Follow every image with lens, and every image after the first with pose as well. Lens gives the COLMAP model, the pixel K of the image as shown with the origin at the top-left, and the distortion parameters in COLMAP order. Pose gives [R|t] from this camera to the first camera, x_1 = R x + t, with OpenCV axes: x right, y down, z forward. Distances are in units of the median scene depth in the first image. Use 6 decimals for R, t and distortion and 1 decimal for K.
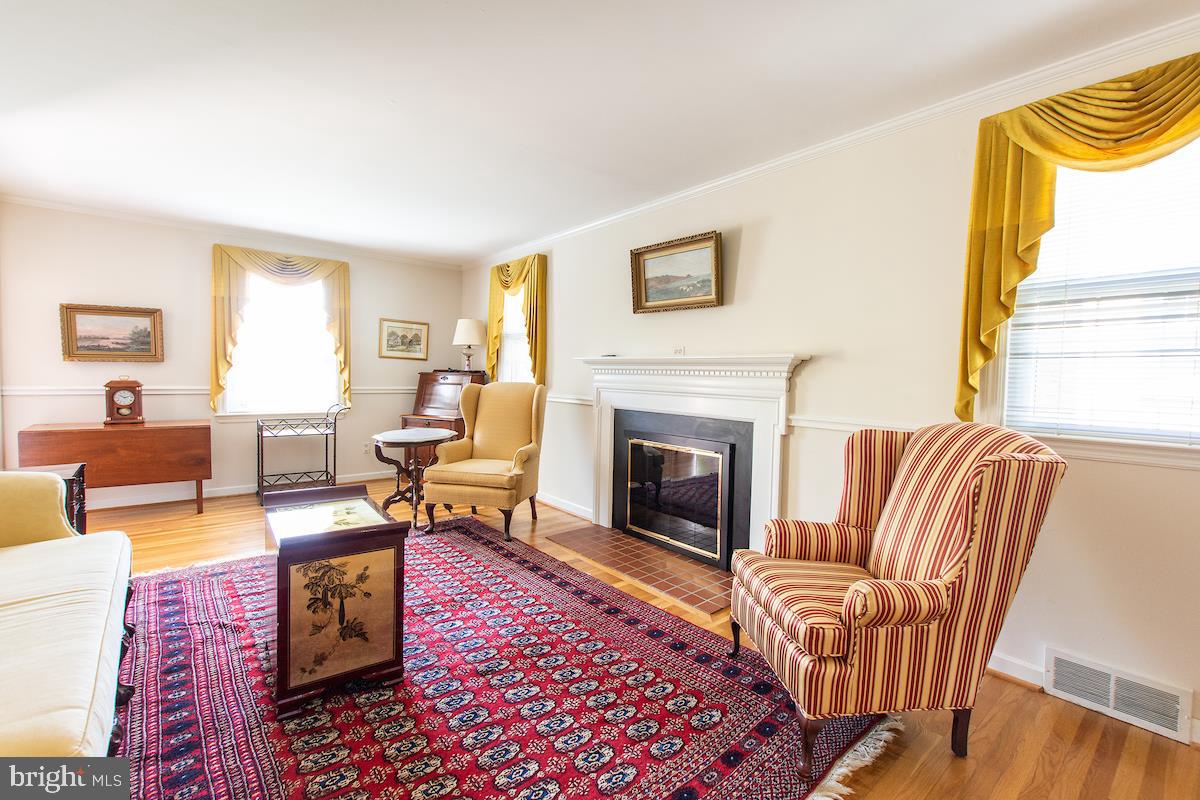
lens RADIAL K [[522.6, 0, 600.0], [0, 522.6, 400.0], [0, 0, 1]] dist [0.000525, -0.000025]
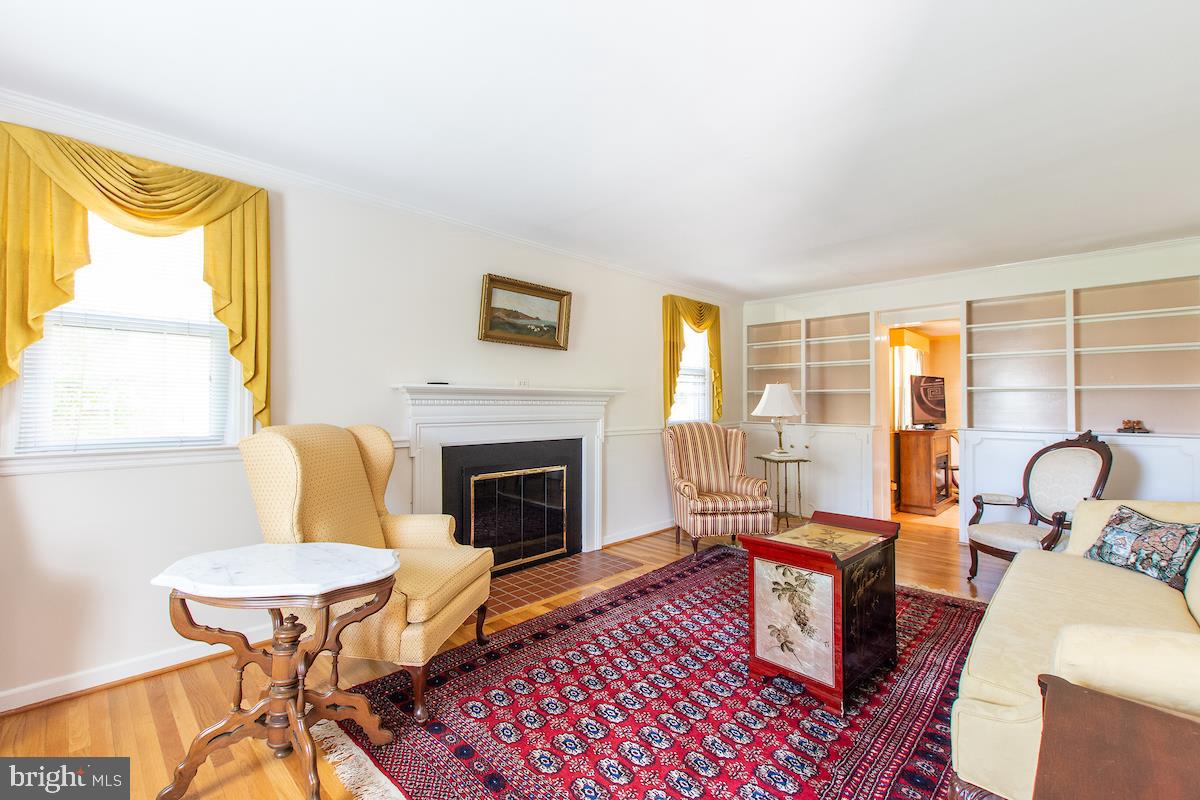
lens RADIAL K [[509.2, 0, 607.2], [0, 509.2, 397.0], [0, 0, 1]] dist [0.001064, -0.000108]
pose [[-0.117262, 0.008247, 0.993067, -0.972945], [0.065285, 0.997866, -0.000578, -0.053695], [-0.990953, 0.064765, -0.117550, 0.998798]]
